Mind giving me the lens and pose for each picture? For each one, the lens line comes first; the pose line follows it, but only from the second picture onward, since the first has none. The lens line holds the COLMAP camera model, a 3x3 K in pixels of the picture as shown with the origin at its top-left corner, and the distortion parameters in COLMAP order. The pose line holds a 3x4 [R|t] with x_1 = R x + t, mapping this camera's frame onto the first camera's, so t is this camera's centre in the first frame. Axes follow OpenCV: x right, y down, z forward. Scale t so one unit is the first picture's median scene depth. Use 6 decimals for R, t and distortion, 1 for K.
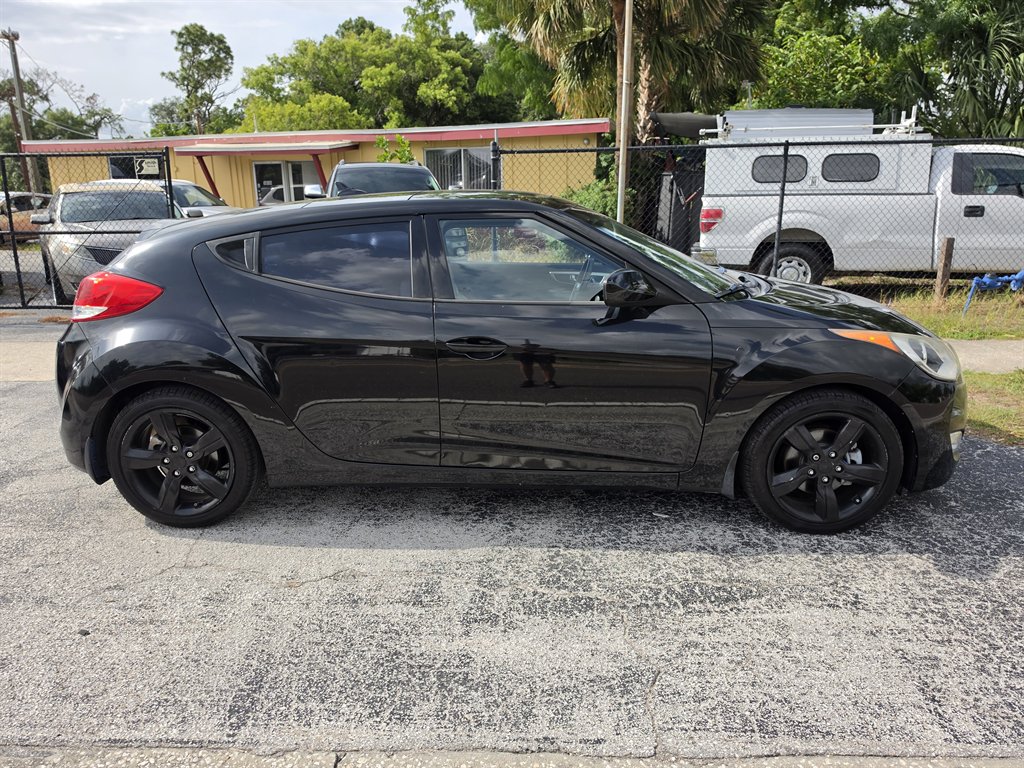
lens RADIAL K [[709.7, 0, 488.8], [0, 709.7, 359.3], [0, 0, 1]] dist [0.077045, -0.066521]
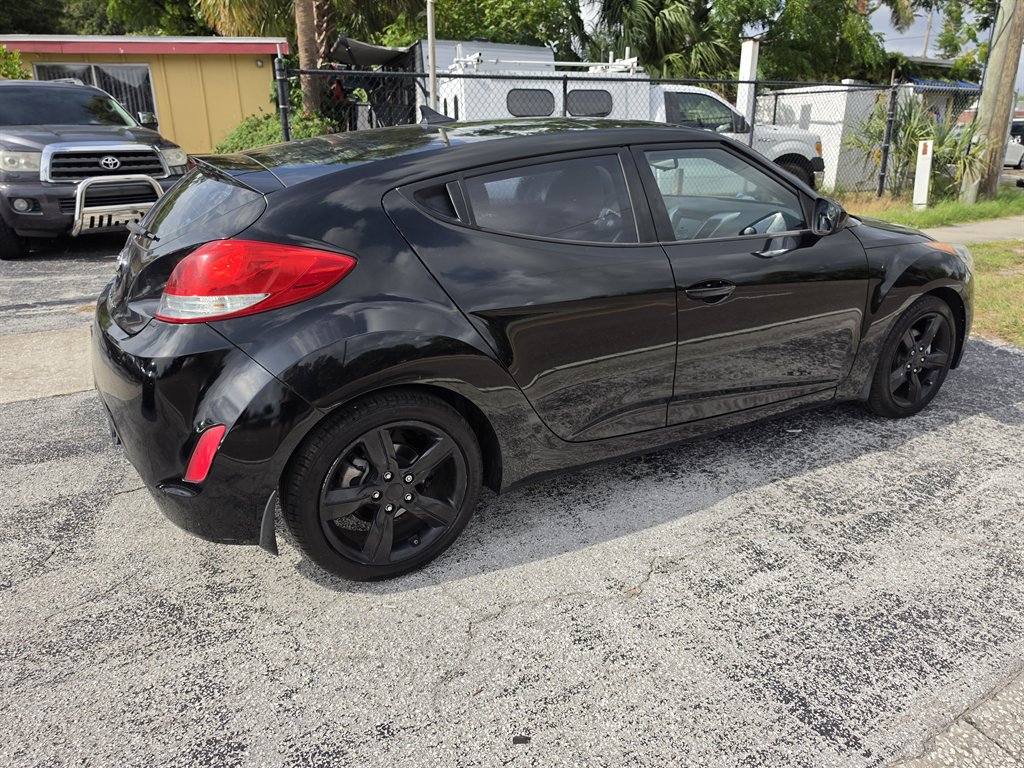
lens RADIAL K [[709.7, 0, 491.1], [0, 709.7, 390.4], [0, 0, 1]] dist [0.077045, -0.066521]
pose [[0.845868, -0.181031, 0.501732, -0.747877], [0.117849, 0.980826, 0.155213, -0.071144], [-0.520211, -0.072161, 0.850984, 0.347606]]
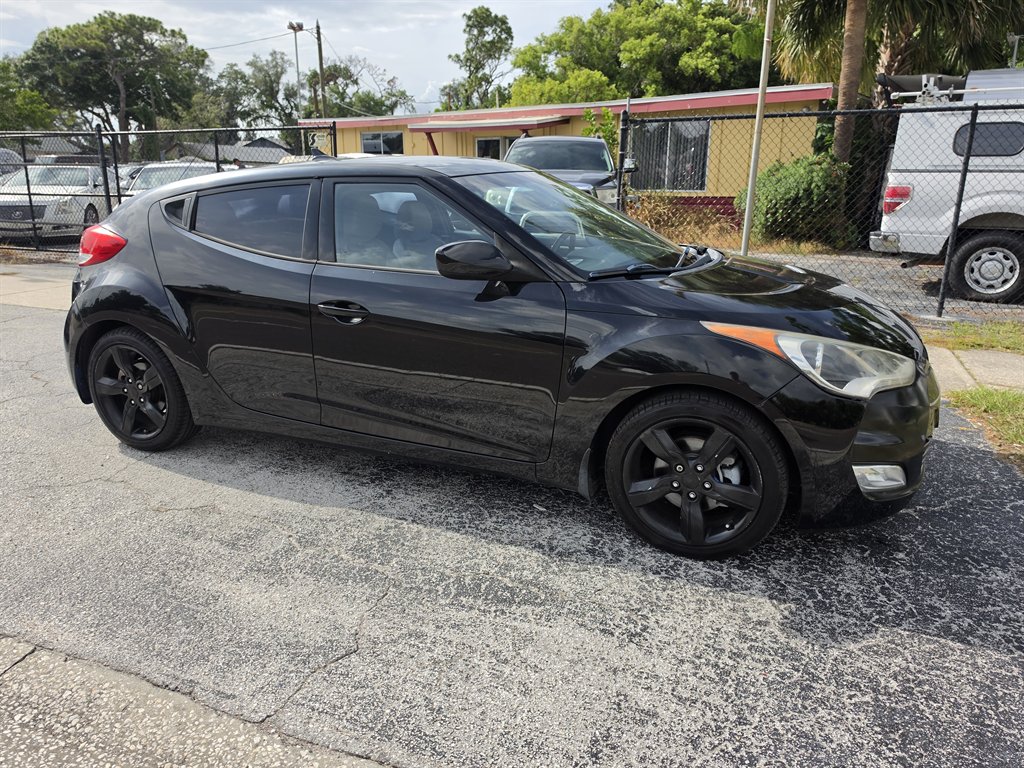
lens RADIAL K [[709.7, 0, 495.8], [0, 709.7, 350.9], [0, 0, 1]] dist [0.077045, -0.066521]
pose [[0.939453, 0.096631, -0.328772, 0.518659], [-0.089527, 0.995307, 0.036715, -0.016900], [0.330777, -0.005057, 0.943695, 0.112210]]
